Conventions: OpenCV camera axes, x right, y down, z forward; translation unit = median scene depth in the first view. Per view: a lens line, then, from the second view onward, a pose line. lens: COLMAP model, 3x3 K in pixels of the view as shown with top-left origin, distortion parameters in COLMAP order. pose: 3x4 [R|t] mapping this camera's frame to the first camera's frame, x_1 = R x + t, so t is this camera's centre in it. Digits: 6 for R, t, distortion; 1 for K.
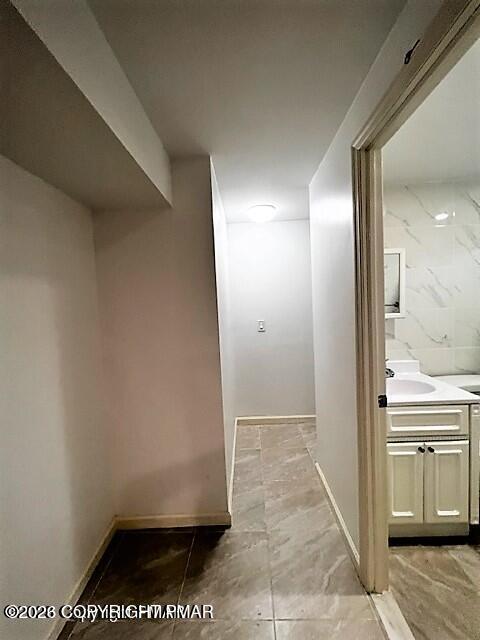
lens RADIAL K [[257.1, 0, 238.0], [0, 257.1, 316.7], [0, 0, 1]] dist [-0.013736, 0.000423]
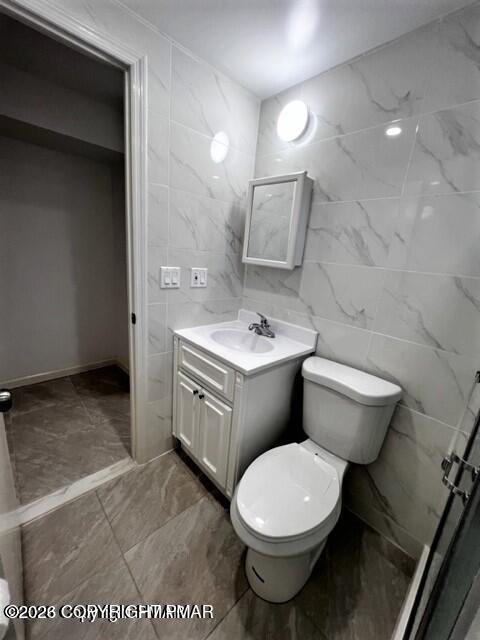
lens RADIAL K [[257.1, 0, 240.8], [0, 257.1, 321.0], [0, 0, 1]] dist [-0.013736, 0.000423]
pose [[0.707927, 0.282746, -0.647220, 1.051908], [-0.154256, 0.956146, 0.248979, -0.014485], [0.689234, -0.076421, 0.720497, 0.309806]]
